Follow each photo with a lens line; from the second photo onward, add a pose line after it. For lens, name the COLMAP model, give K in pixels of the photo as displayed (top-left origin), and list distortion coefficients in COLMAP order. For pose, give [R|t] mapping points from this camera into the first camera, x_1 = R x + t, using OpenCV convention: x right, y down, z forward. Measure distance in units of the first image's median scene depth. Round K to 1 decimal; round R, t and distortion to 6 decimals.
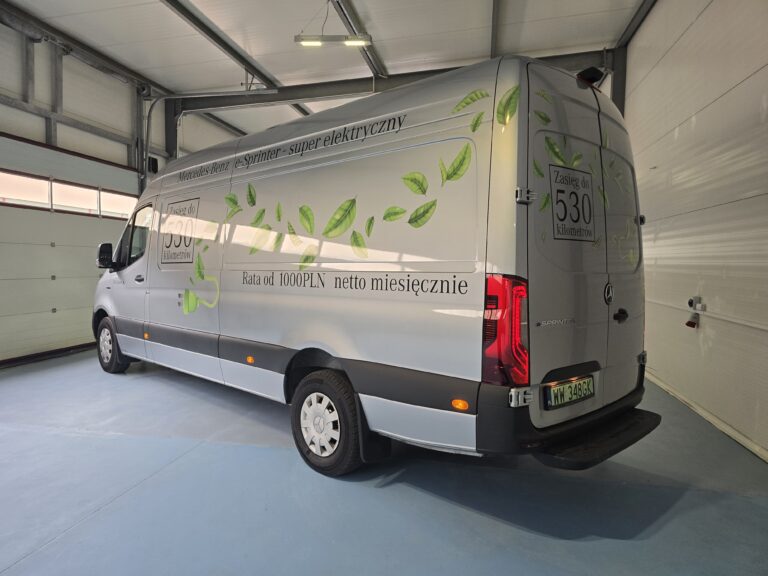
lens RADIAL K [[535.9, 0, 387.1], [0, 535.9, 285.1], [0, 0, 1]] dist [0.031704, -0.002517]
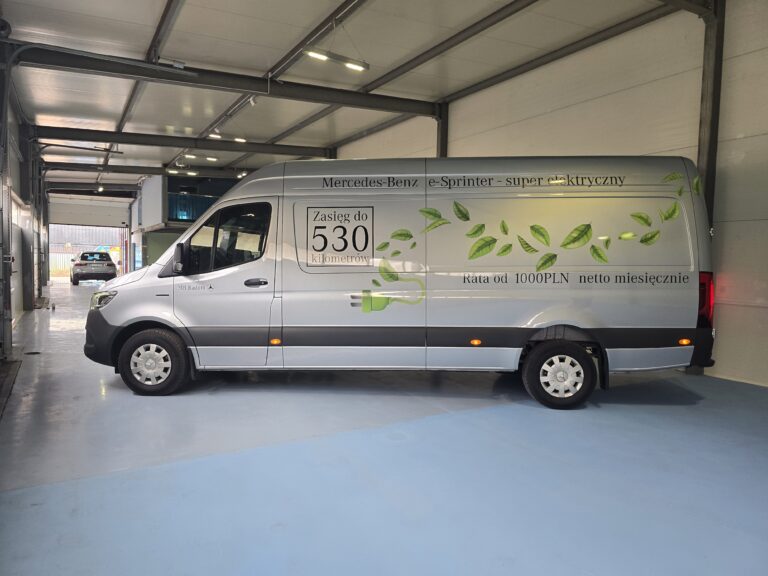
lens RADIAL K [[526.5, 0, 385.8], [0, 526.5, 281.2], [0, 0, 1]] dist [0.000453, -0.006164]
pose [[0.745996, -0.034295, 0.665067, -1.464351], [0.028432, 0.999403, 0.019644, -0.042890], [-0.665343, 0.004254, 0.746526, 0.255724]]
